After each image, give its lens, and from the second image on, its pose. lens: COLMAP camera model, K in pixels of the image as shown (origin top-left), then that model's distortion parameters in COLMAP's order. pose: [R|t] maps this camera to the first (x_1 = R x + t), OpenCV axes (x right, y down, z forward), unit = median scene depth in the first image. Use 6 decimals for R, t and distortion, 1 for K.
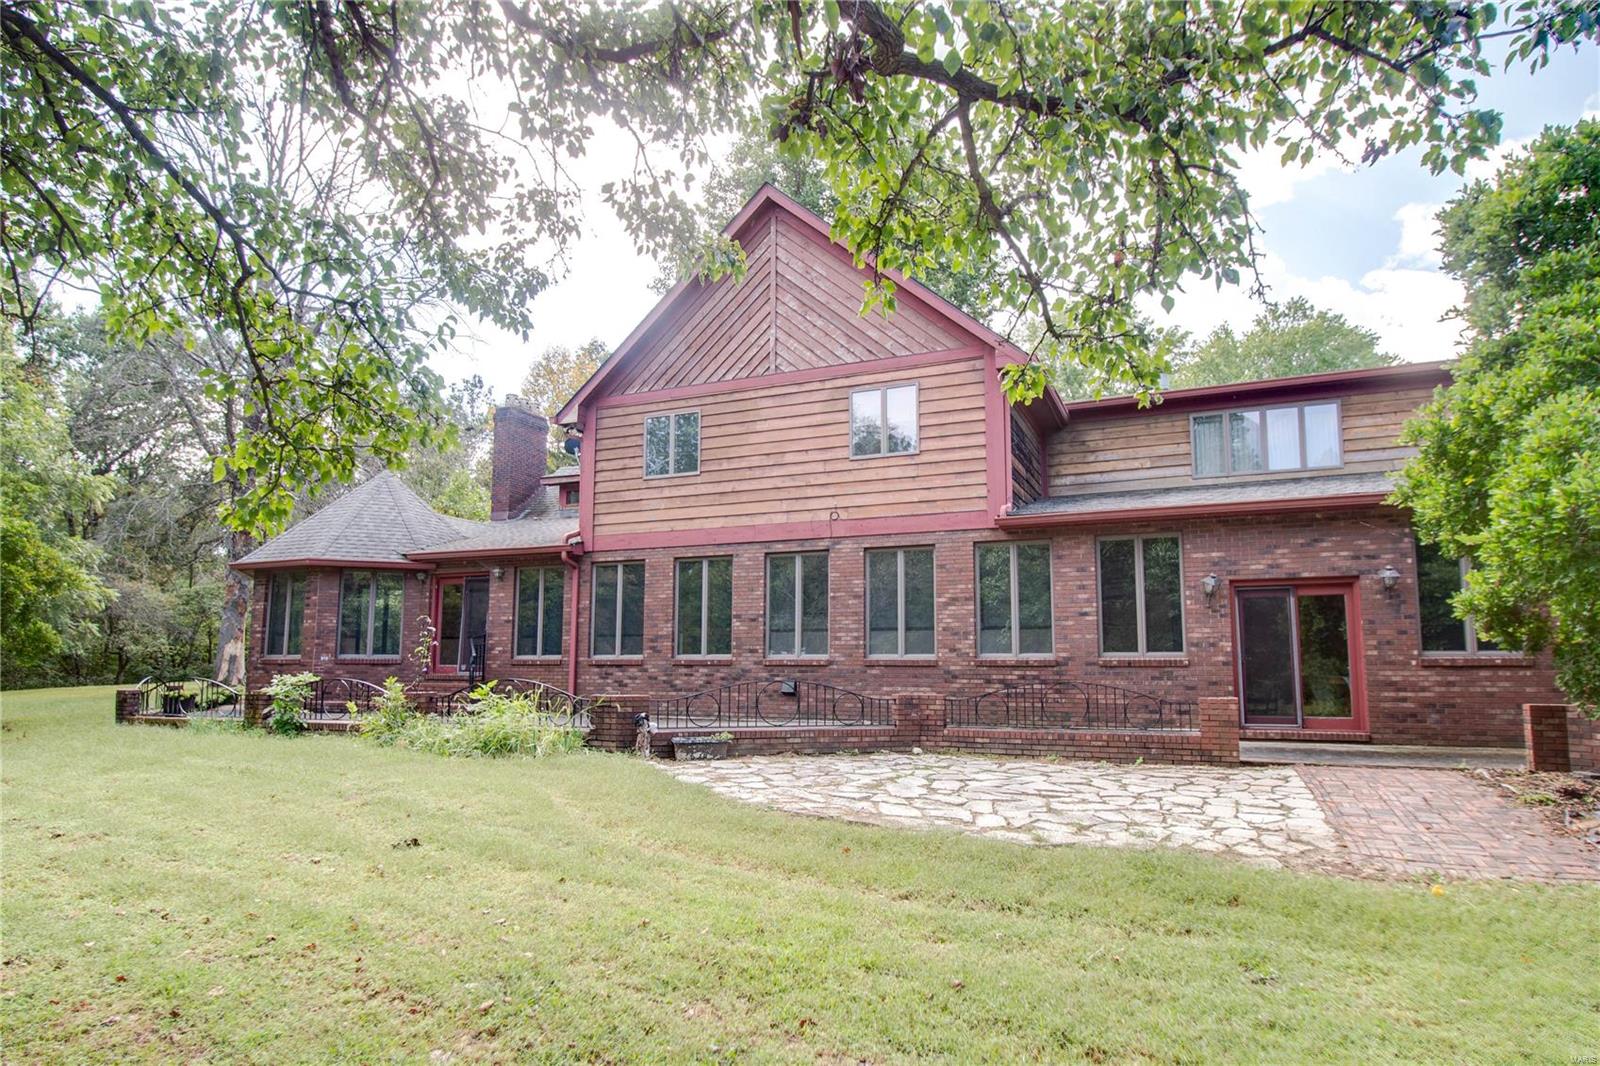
lens RADIAL K [[857.6, 0, 789.4], [0, 857.6, 548.9], [0, 0, 1]] dist [-0.001280, -0.011538]
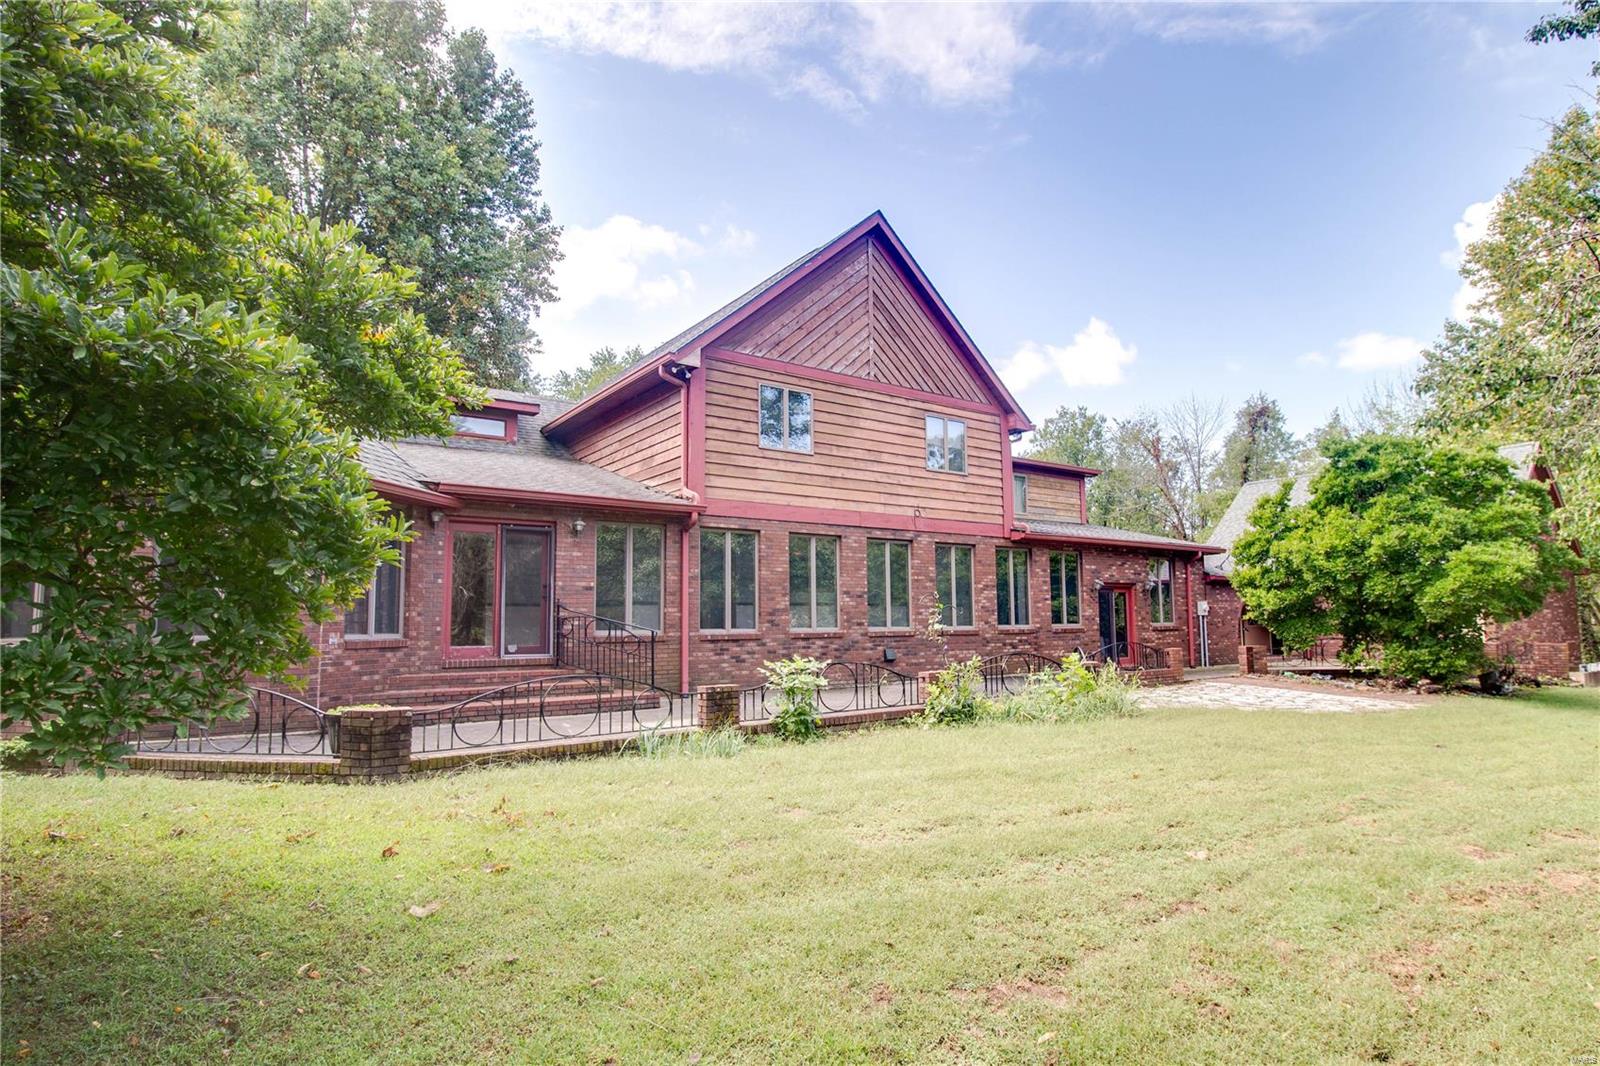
lens RADIAL K [[857.6, 0, 788.6], [0, 857.6, 537.0], [0, 0, 1]] dist [-0.001280, -0.011538]
pose [[0.525662, 0.086475, 0.846287, -0.982039], [-0.091565, 0.994792, -0.044775, 0.060759], [-0.845752, -0.053954, 0.530842, 0.463682]]
